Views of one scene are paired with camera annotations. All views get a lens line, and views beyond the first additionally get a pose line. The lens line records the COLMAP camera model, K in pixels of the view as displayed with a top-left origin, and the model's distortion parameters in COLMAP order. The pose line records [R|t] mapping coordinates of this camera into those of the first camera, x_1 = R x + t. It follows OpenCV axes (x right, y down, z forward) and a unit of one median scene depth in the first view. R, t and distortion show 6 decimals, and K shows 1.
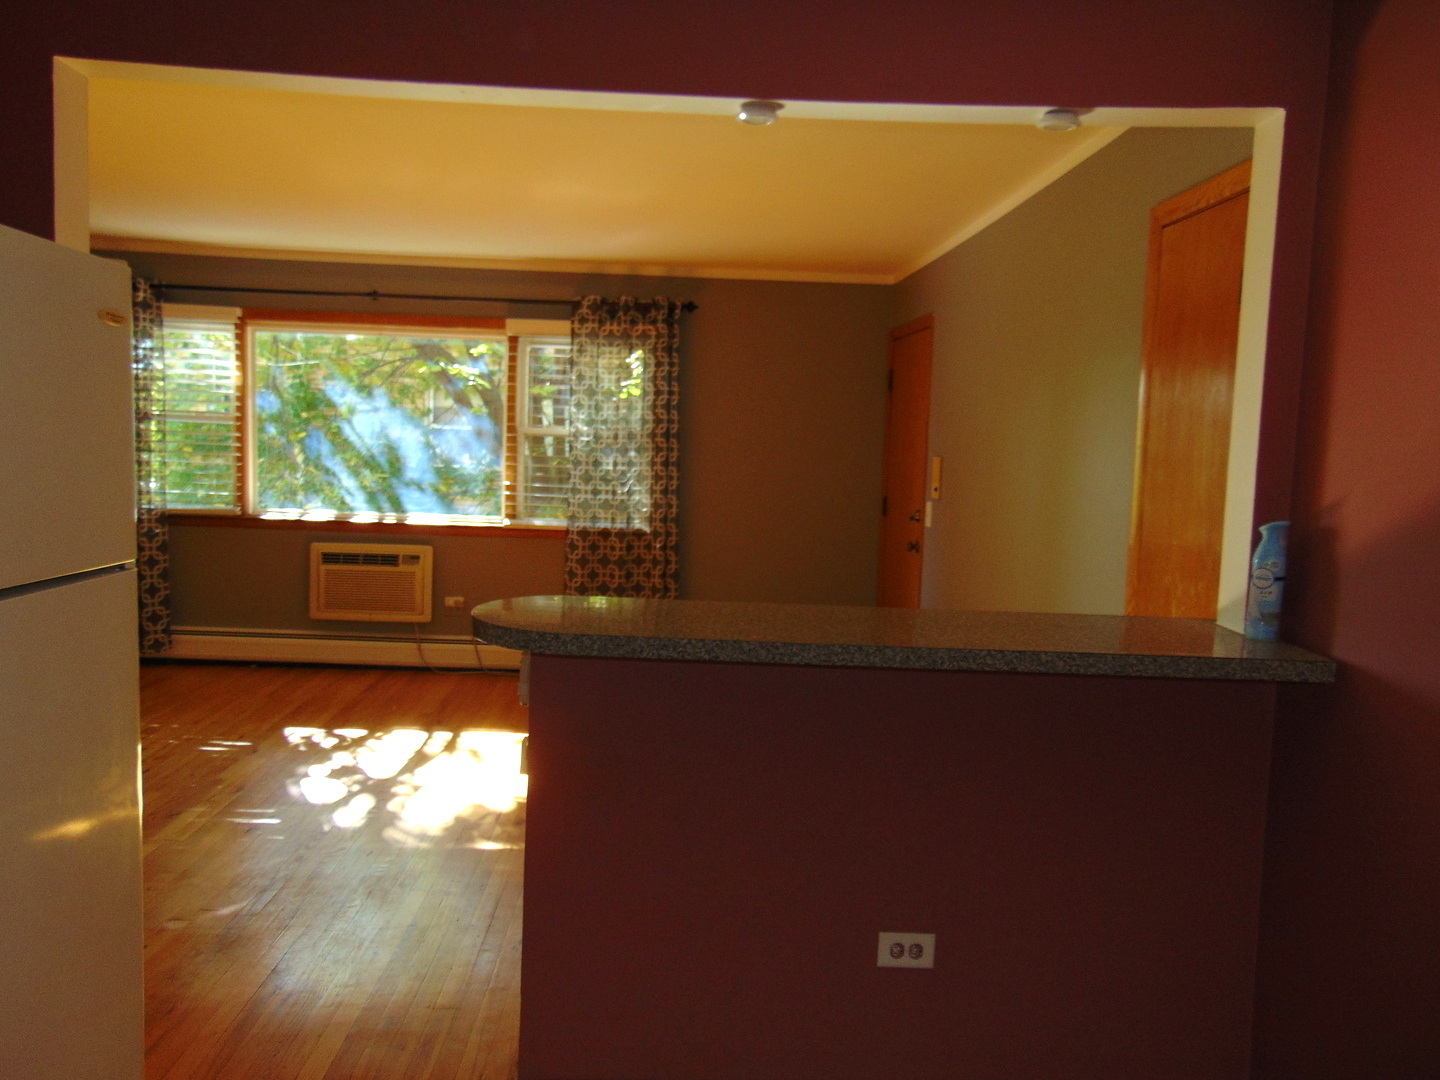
lens RADIAL K [[1083.7, 0, 717.6], [0, 1083.7, 546.6], [0, 0, 1]] dist [-0.037006, 0.086108]
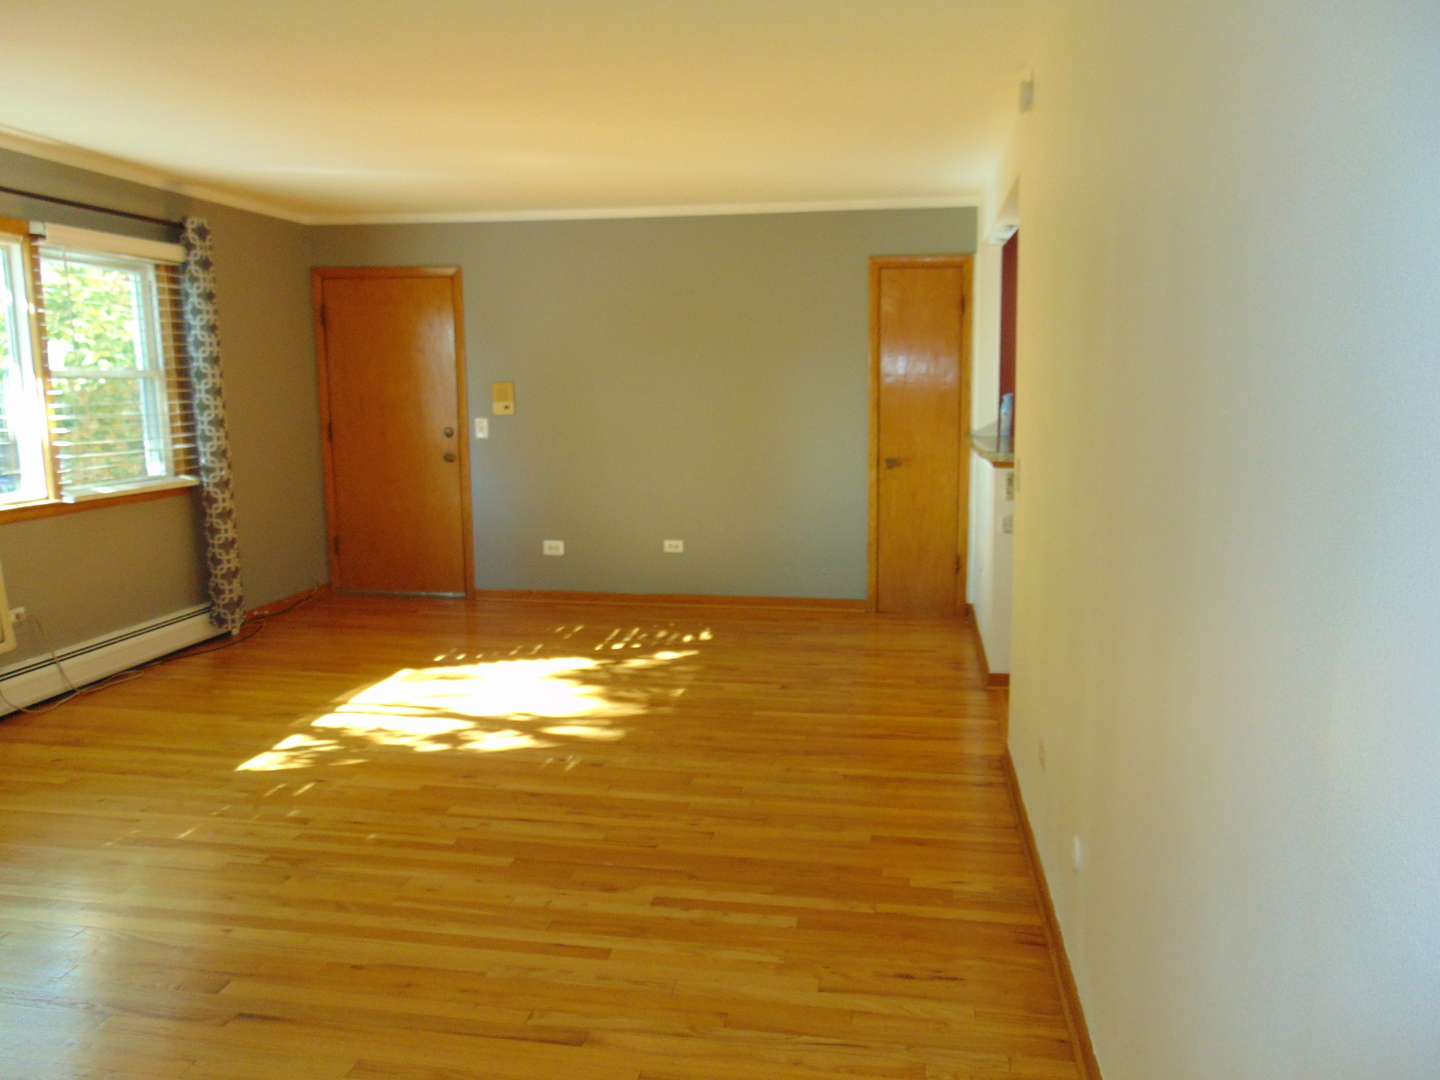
lens RADIAL K [[1083.7, 0, 717.6], [0, 1083.7, 546.6], [0, 0, 1]] dist [-0.037006, 0.086108]
pose [[0.211825, -0.187734, 0.959107, -0.852294], [0.108617, 0.979819, 0.167799, -0.066396], [-0.971253, 0.068631, 0.227941, 0.391925]]
